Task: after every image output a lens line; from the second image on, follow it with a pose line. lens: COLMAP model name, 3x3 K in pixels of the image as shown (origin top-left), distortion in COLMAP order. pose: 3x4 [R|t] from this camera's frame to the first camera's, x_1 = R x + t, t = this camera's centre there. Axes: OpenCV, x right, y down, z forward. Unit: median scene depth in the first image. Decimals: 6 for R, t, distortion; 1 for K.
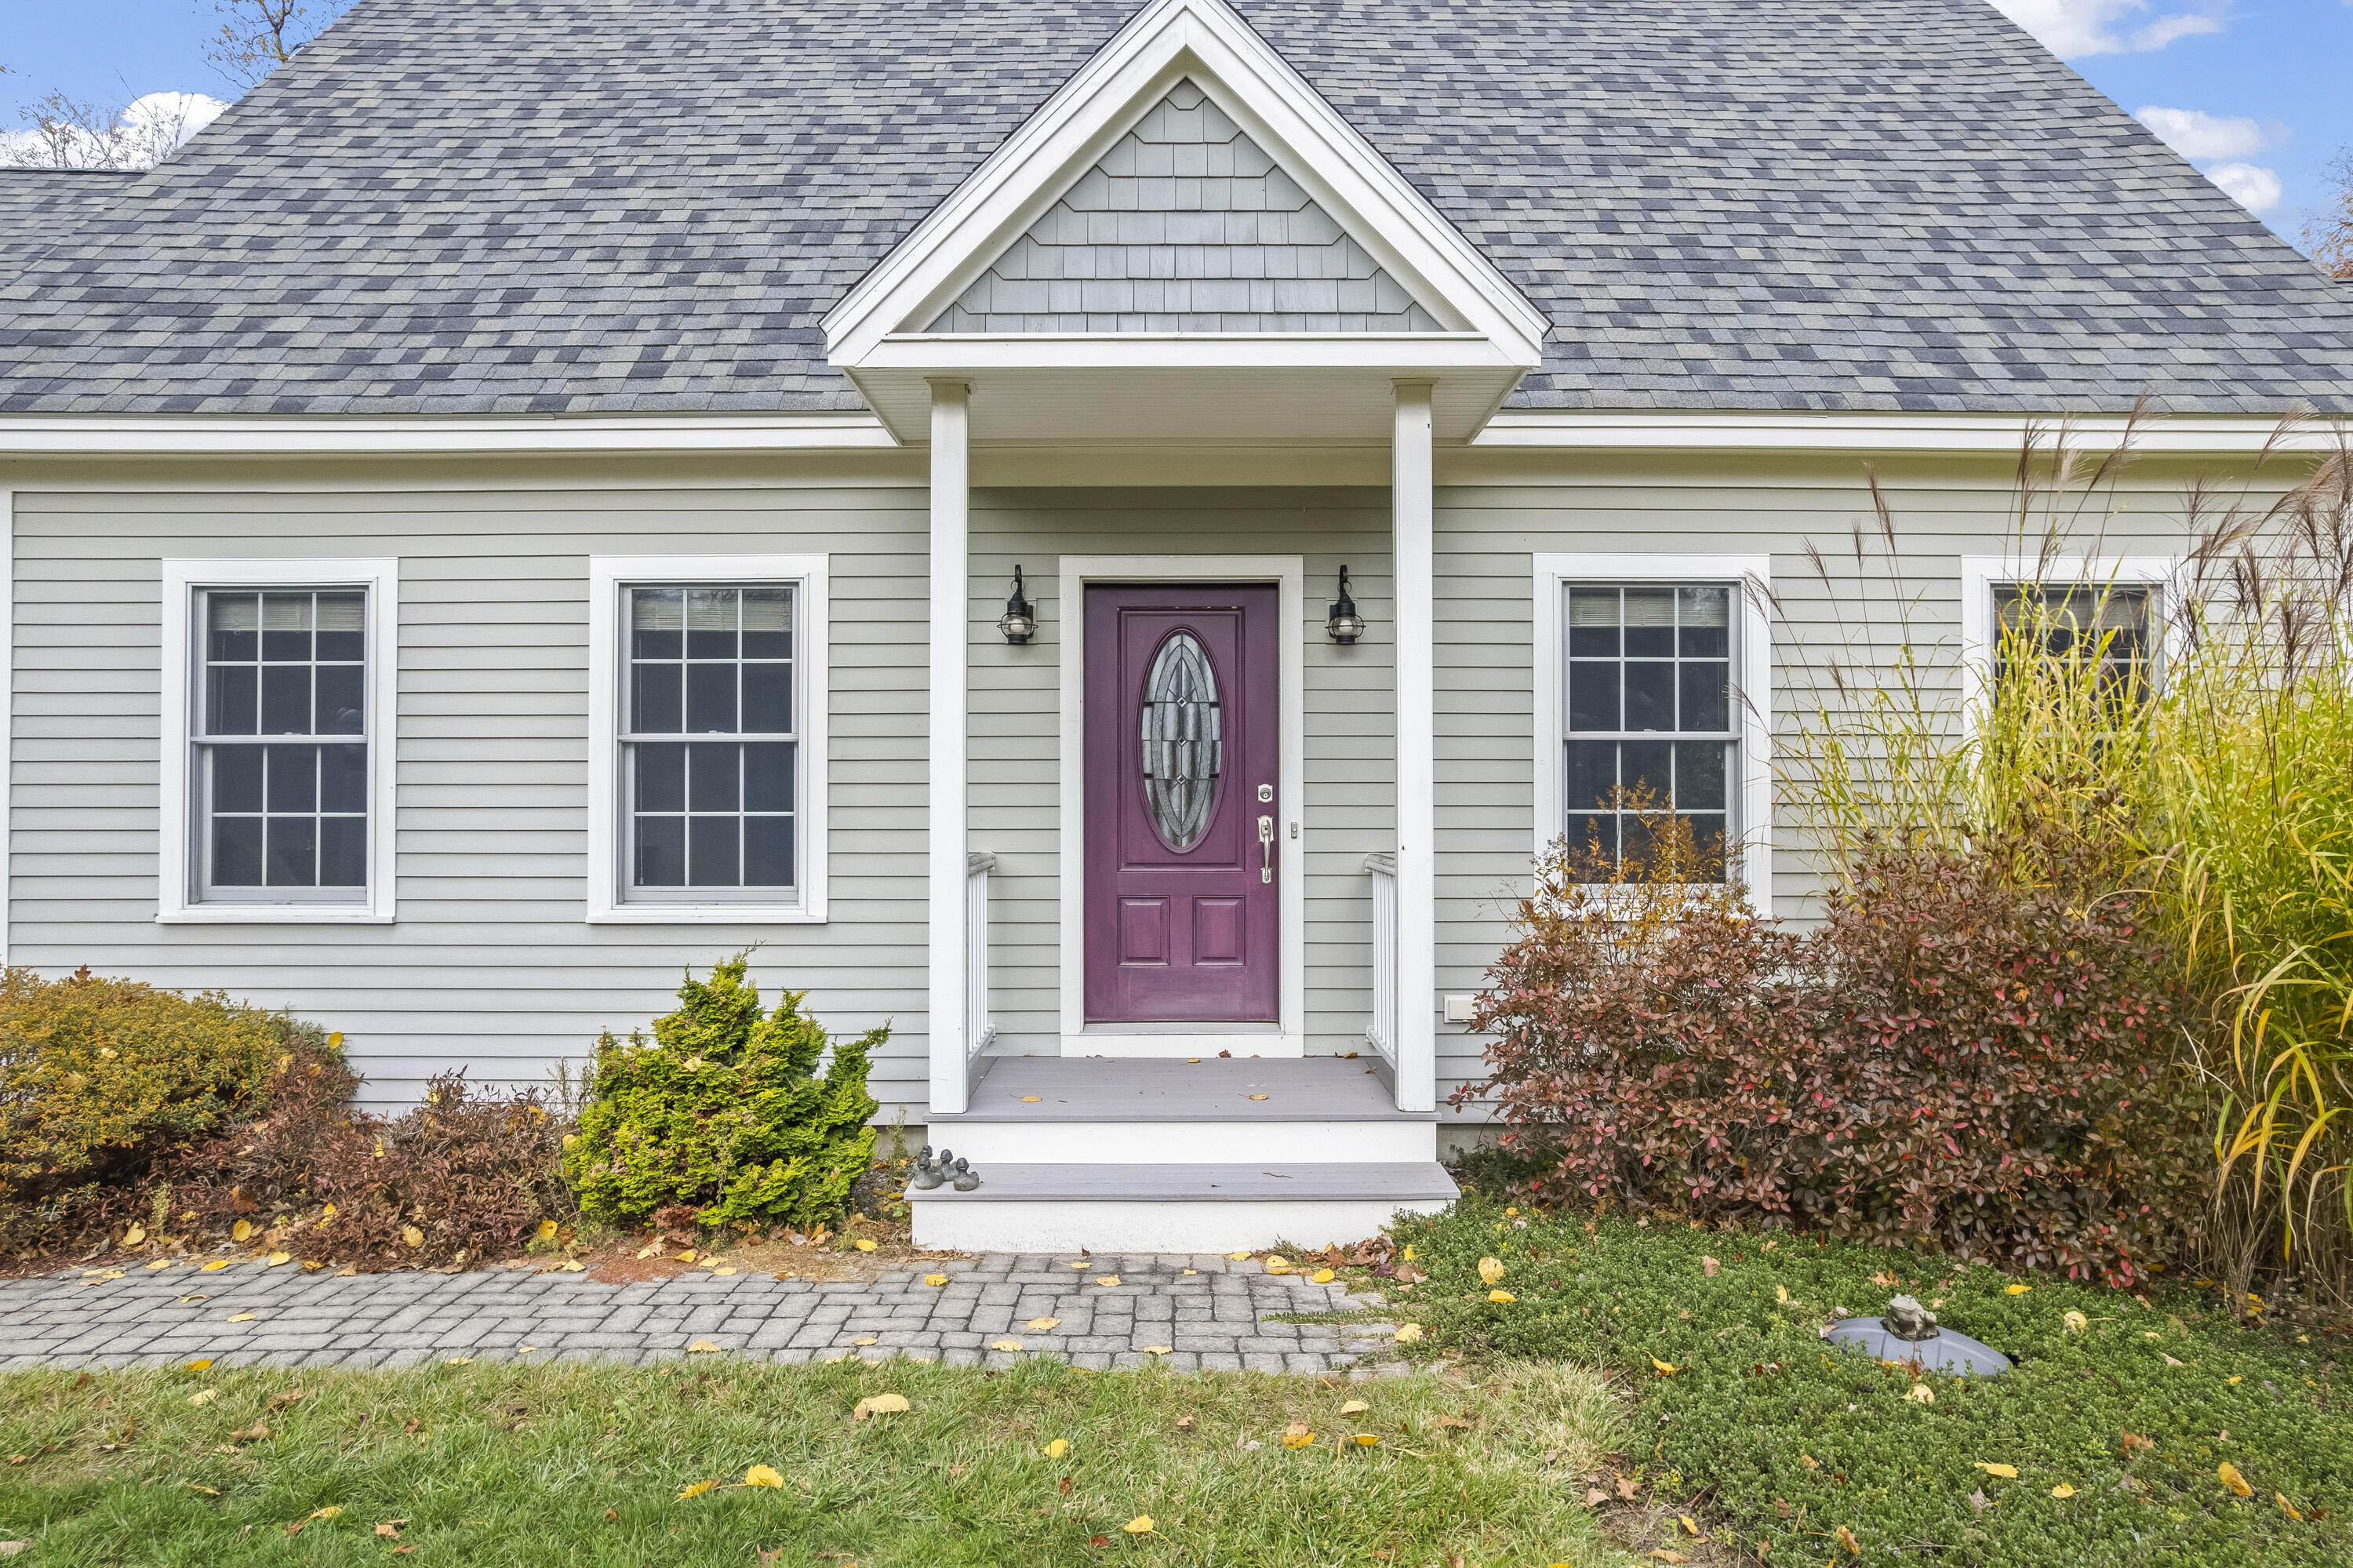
lens RADIAL K [[1536.9, 0, 1187.2], [0, 1536.9, 791.7], [0, 0, 1]] dist [-0.097767, 0.094213]
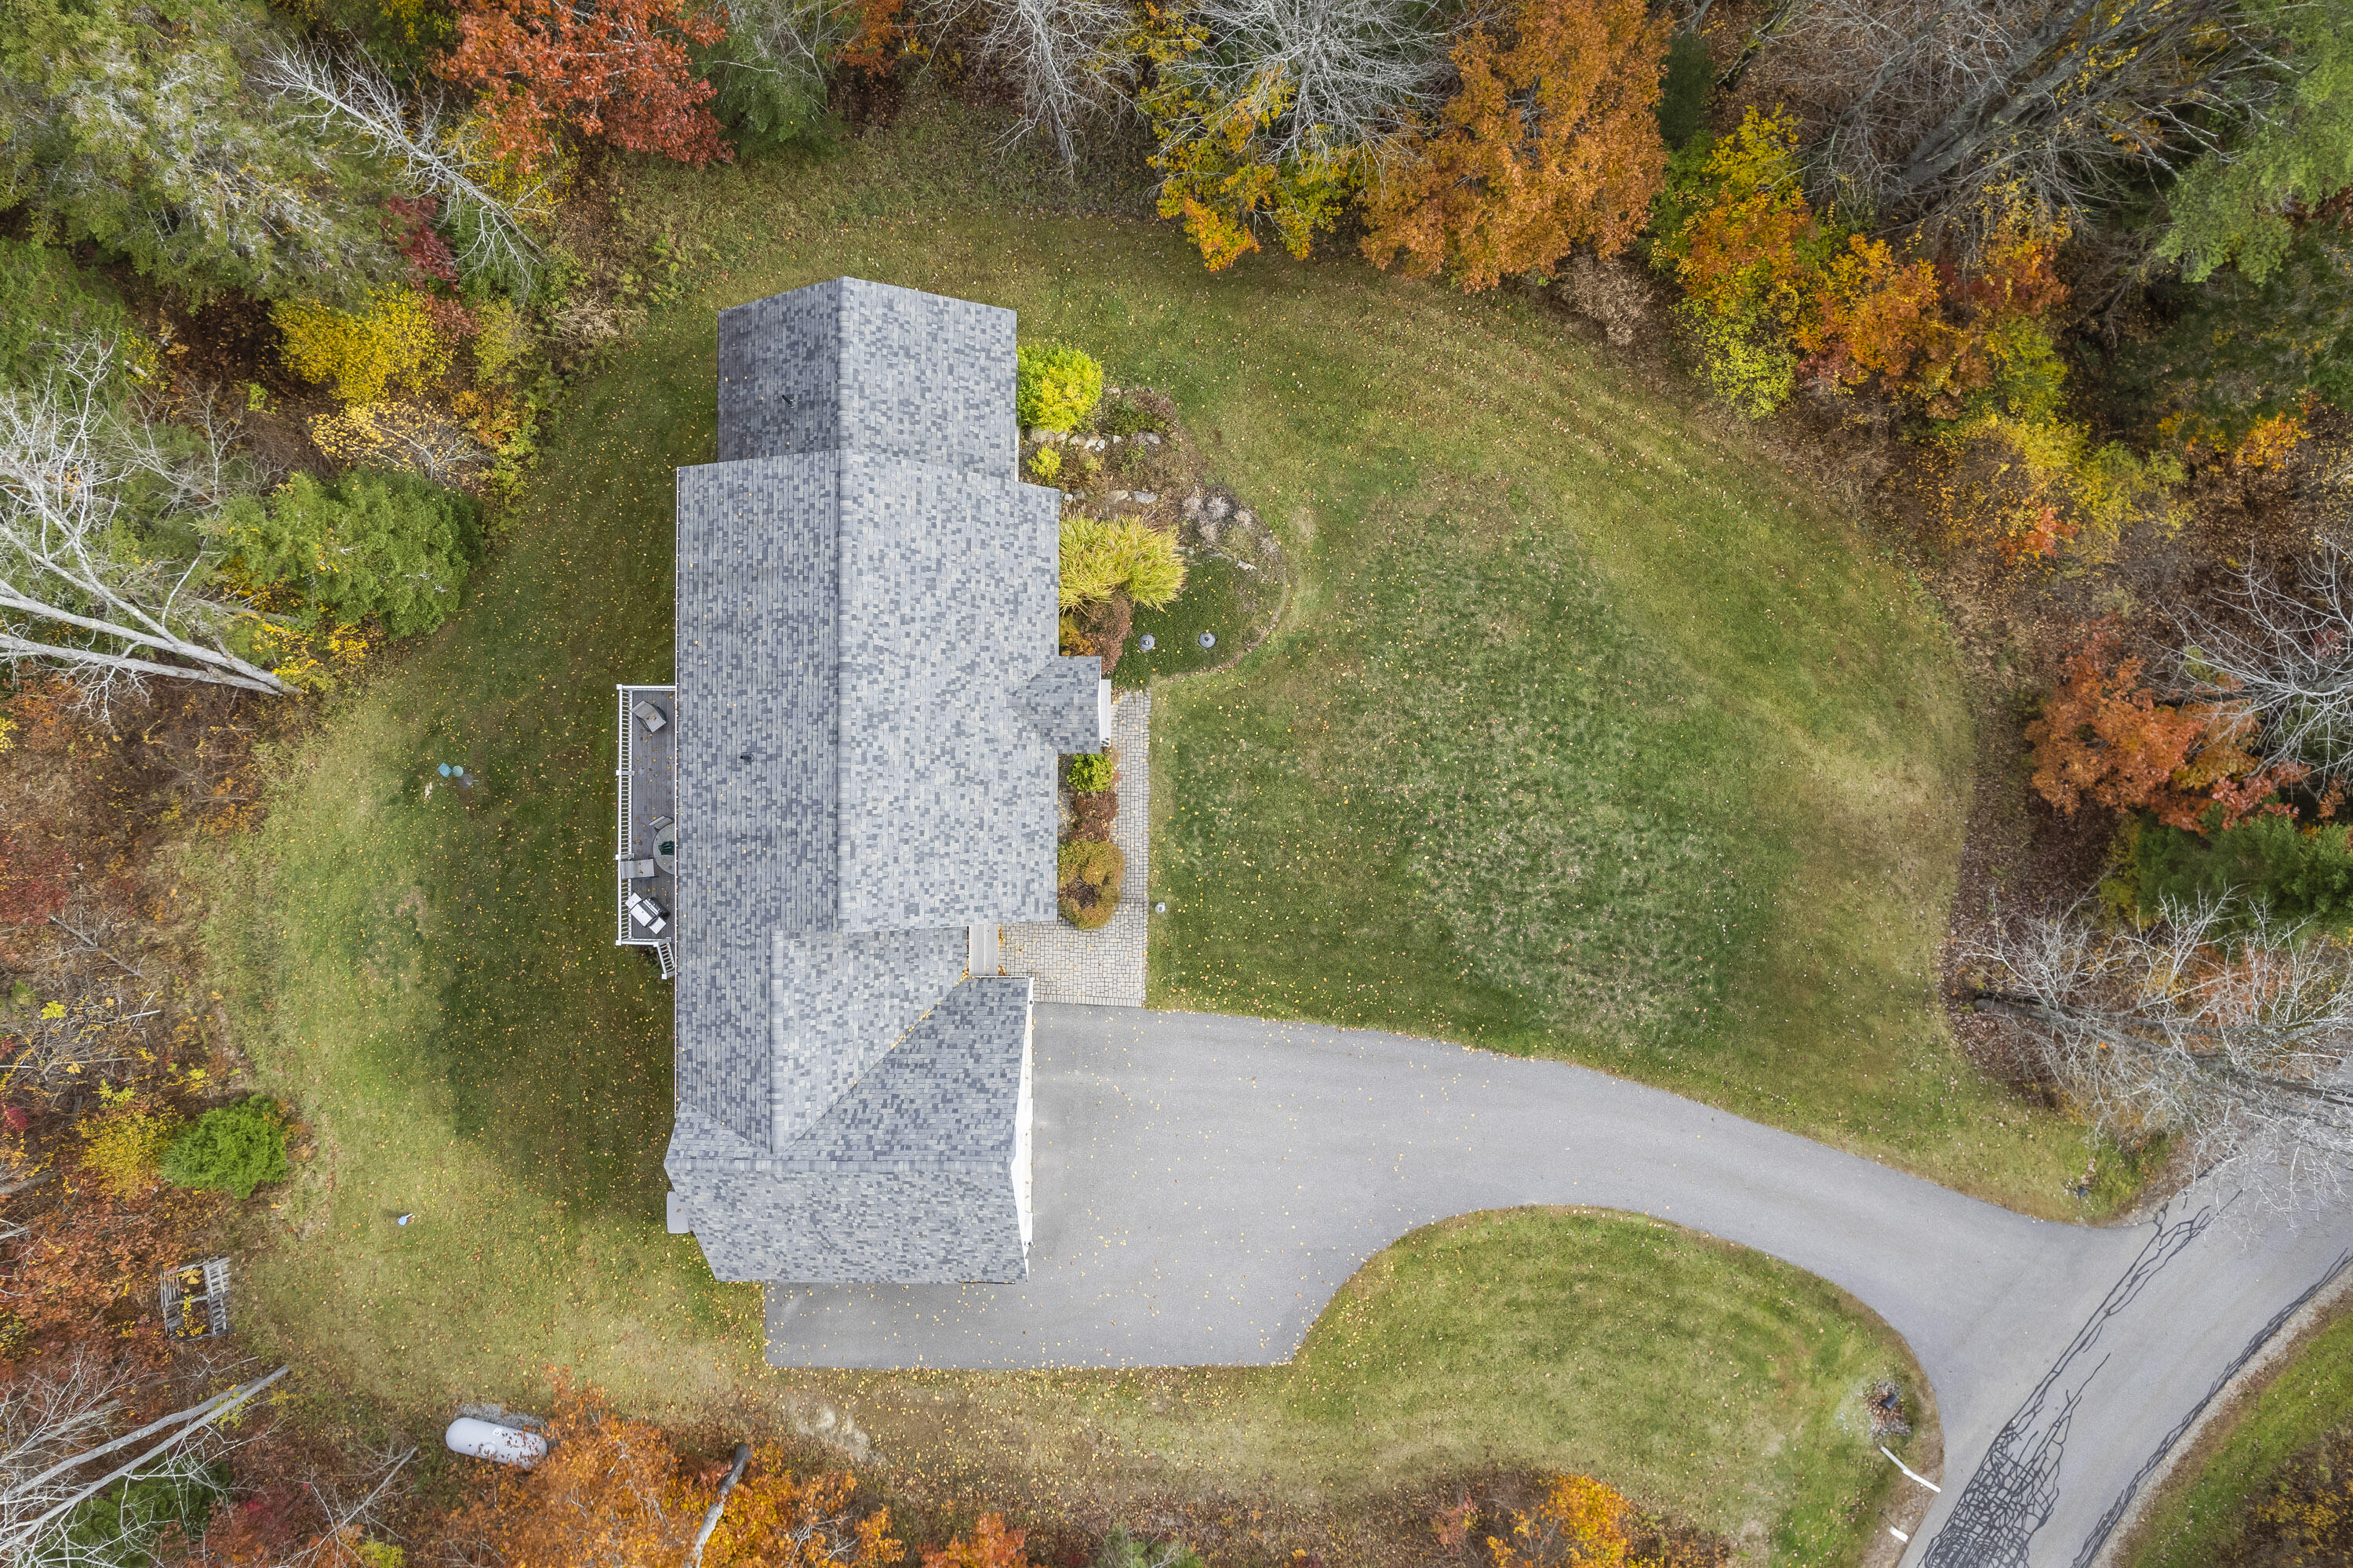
lens RADIAL K [[1497.3, 0, 1216.5], [0, 1497.3, 813.7], [0, 0, 1]] dist [-0.057427, 0.057077]
pose [[0.010749, -0.999939, -0.002511, -0.400360], [-0.038487, -0.002923, 0.999255, -6.007180], [-0.999201, -0.010644, -0.038516, 0.544000]]
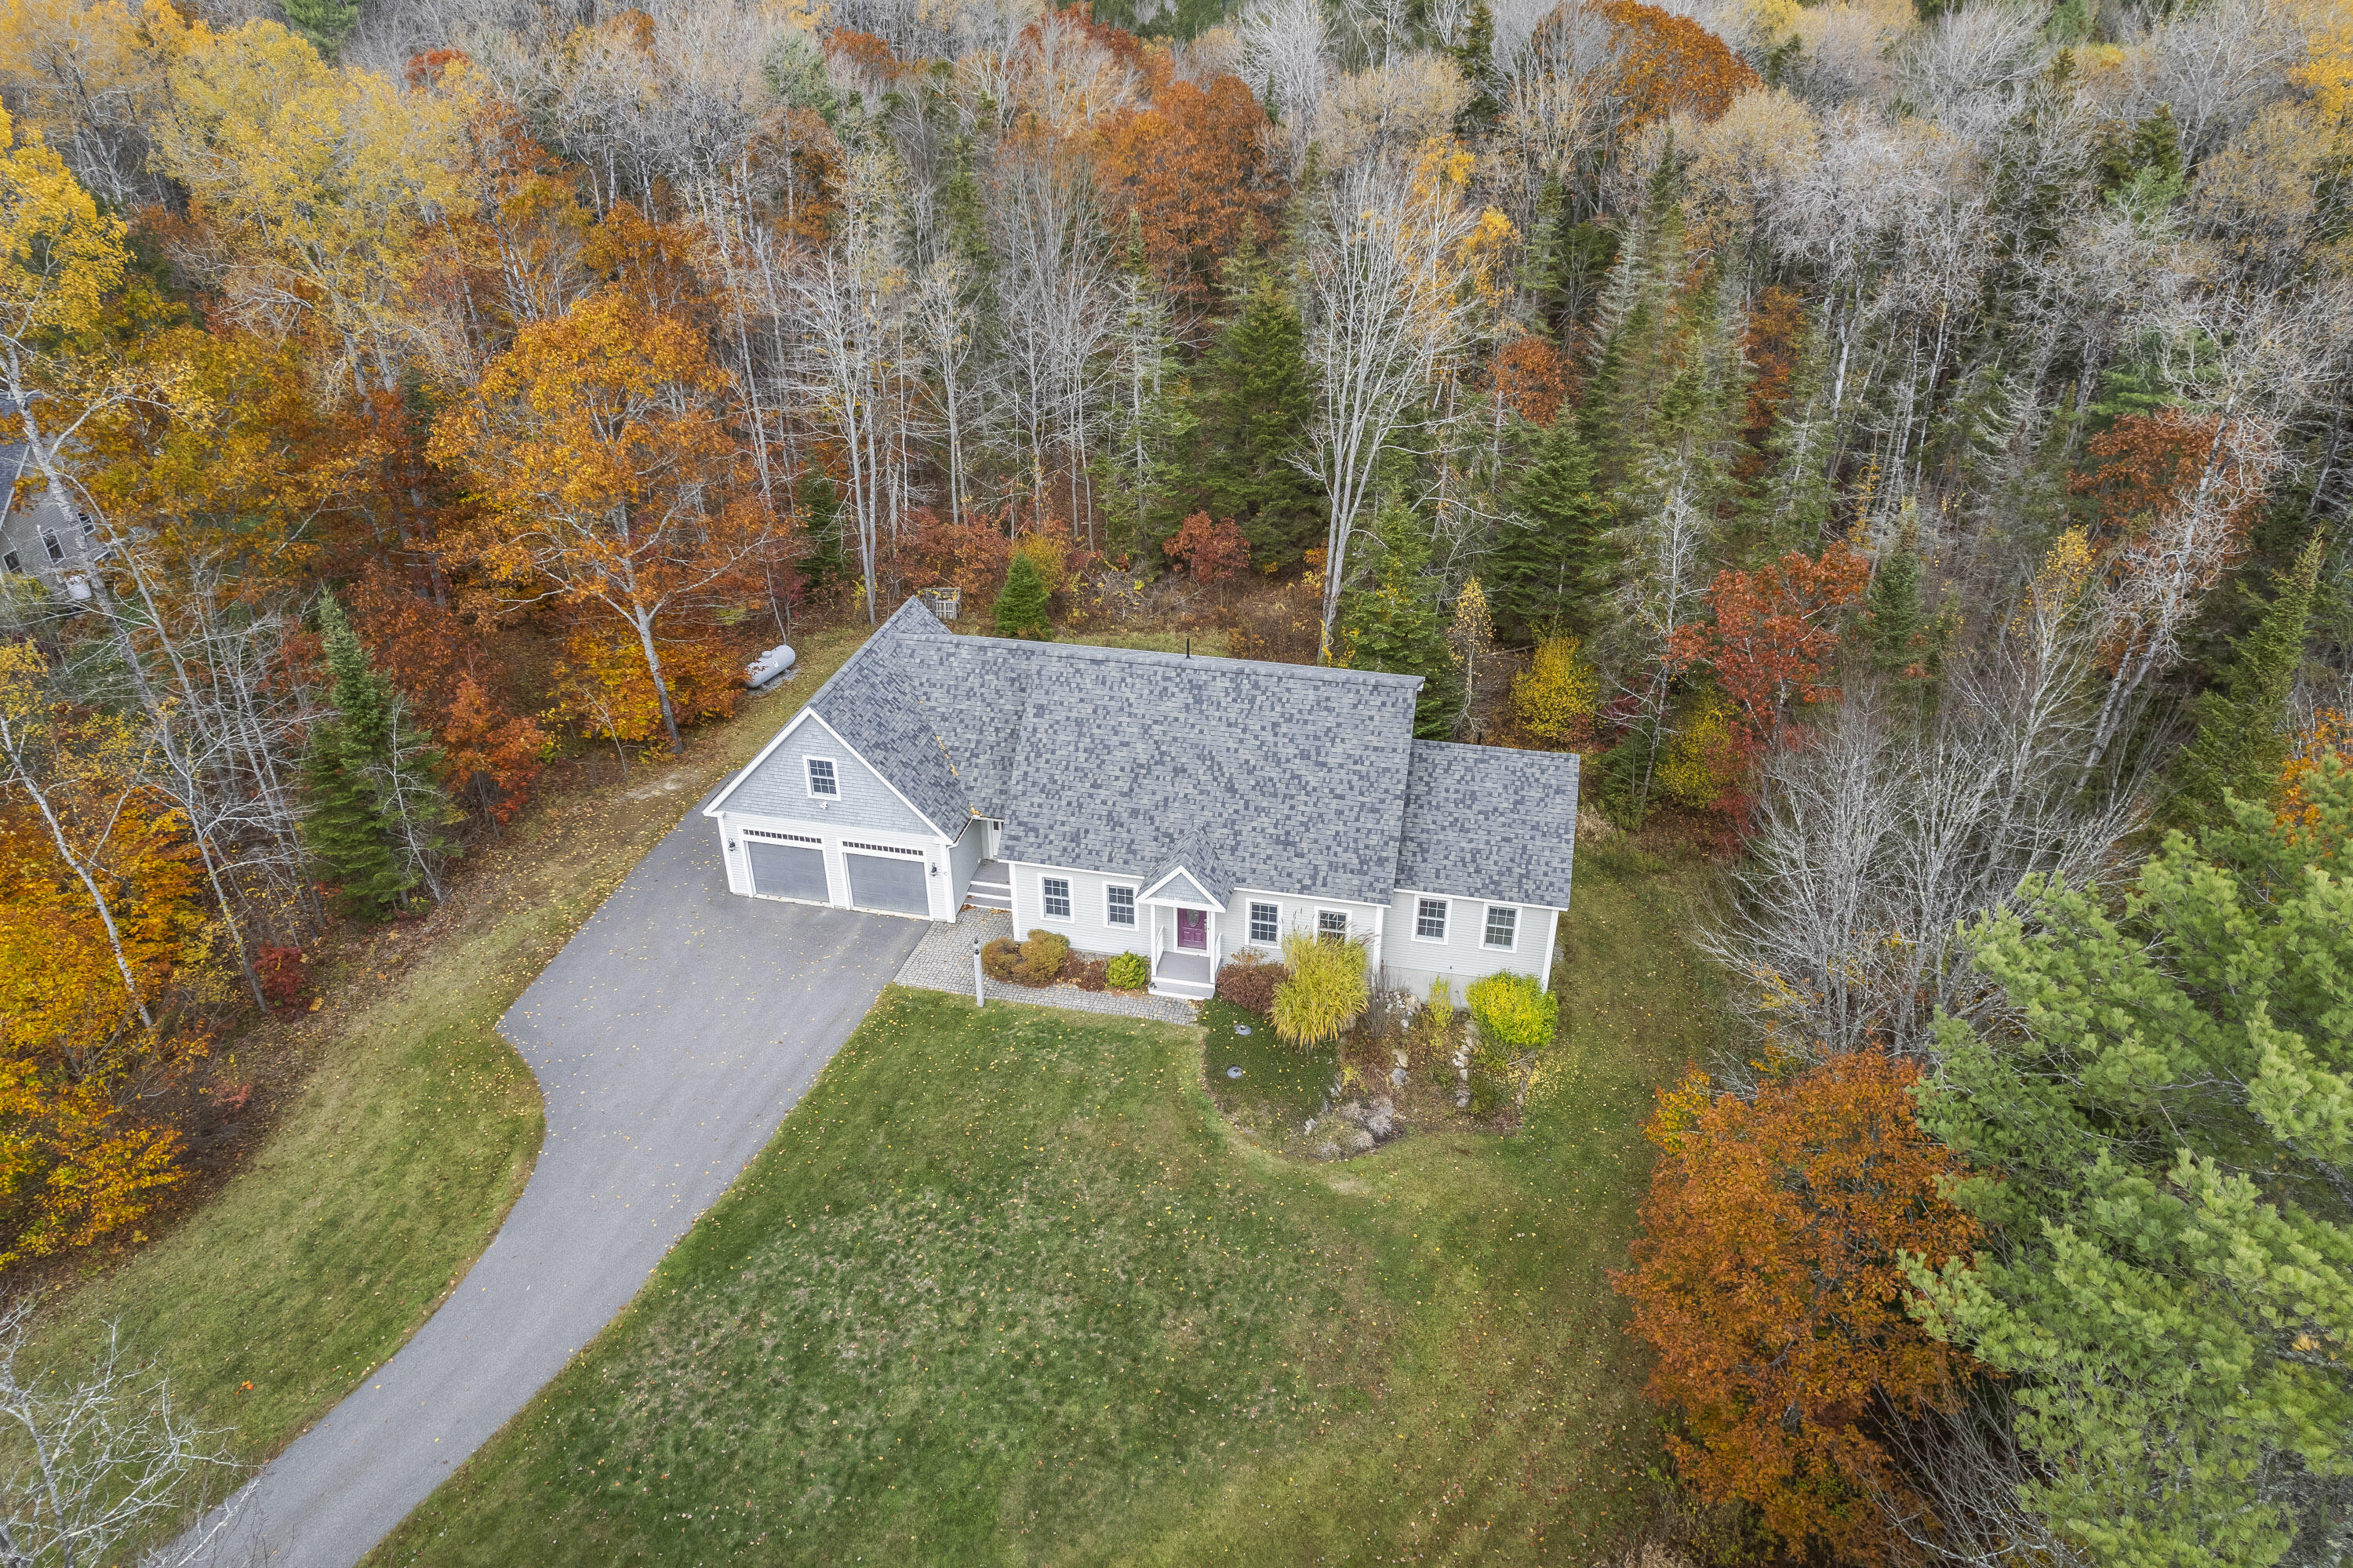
lens RADIAL K [[1579.7, 0, 1165.4], [0, 1579.7, 794.2], [0, 0, 1]] dist [-0.036582, -0.000415]
pose [[0.973321, 0.108461, -0.202191, 1.171549], [0.011244, 0.857613, 0.514173, -3.872899], [0.229170, -0.502729, 0.833513, -4.300858]]
